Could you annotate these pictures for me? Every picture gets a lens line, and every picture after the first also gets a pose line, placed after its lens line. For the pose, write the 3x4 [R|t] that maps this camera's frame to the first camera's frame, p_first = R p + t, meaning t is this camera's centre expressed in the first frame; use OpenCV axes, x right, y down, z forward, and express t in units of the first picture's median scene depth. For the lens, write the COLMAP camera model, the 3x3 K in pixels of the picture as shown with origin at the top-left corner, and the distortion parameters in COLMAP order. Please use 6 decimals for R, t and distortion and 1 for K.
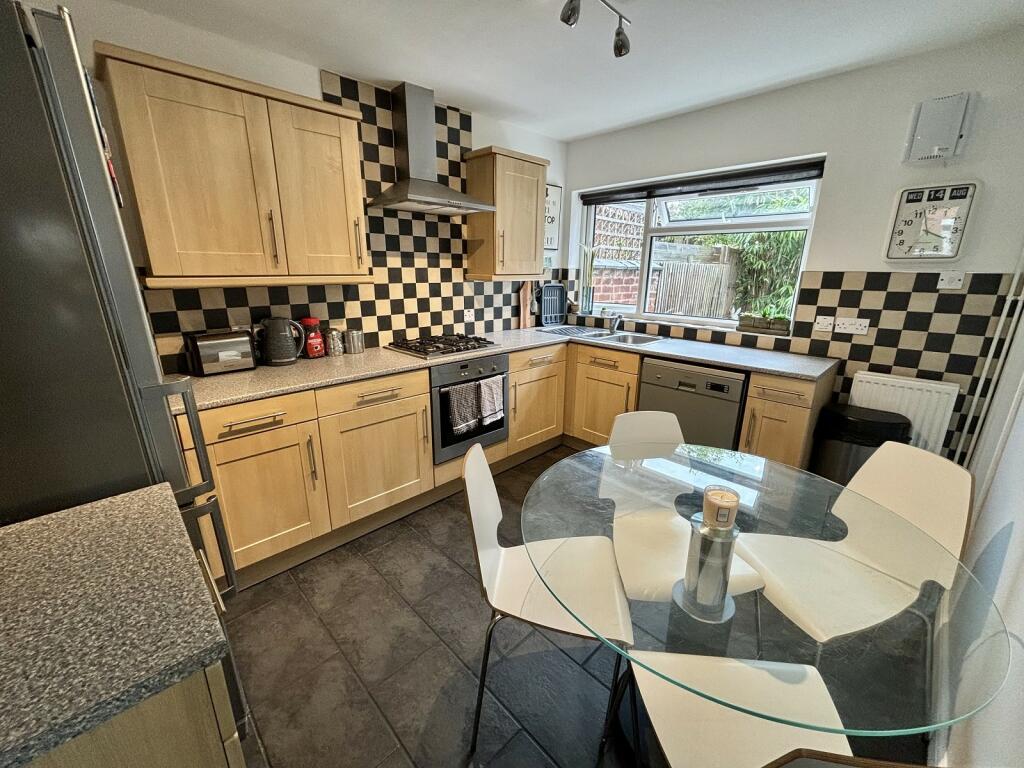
lens RADIAL K [[415.6, 0, 509.3], [0, 415.6, 385.1], [0, 0, 1]] dist [0.004267, -0.000783]
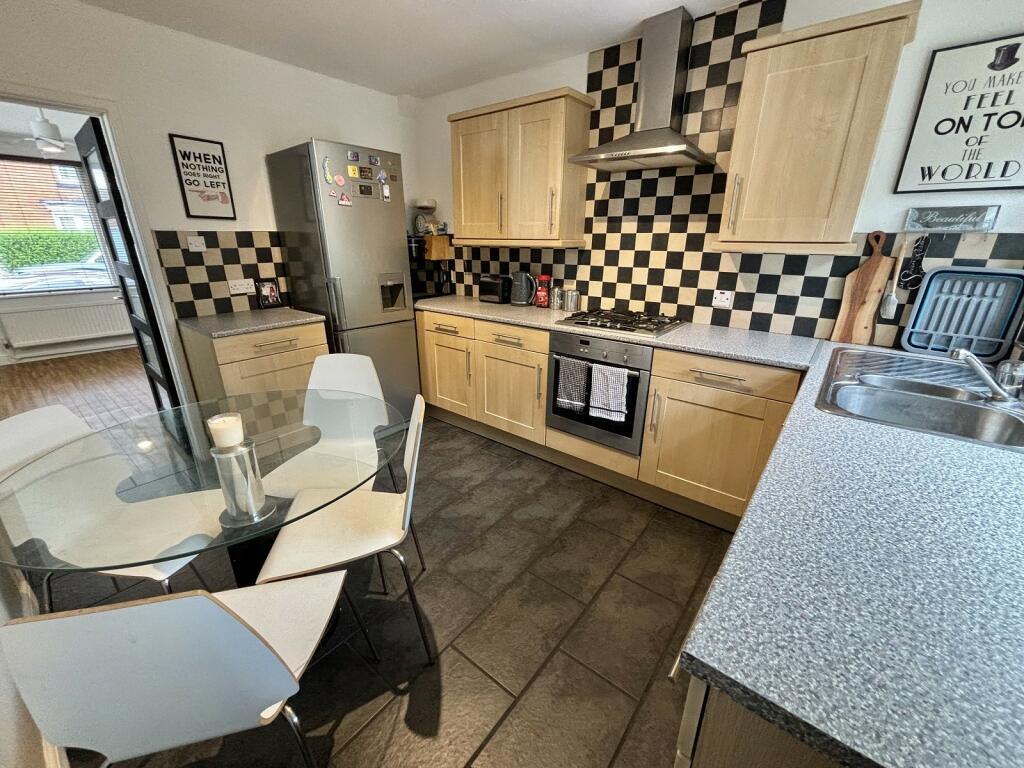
lens RADIAL K [[415.6, 0, 509.2], [0, 415.6, 386.4], [0, 0, 1]] dist [0.004267, -0.000783]
pose [[0.119821, 0.332197, -0.935568, 0.719621], [-0.270284, 0.917678, 0.291228, -0.168246], [0.955296, 0.217973, 0.199745, 0.638385]]
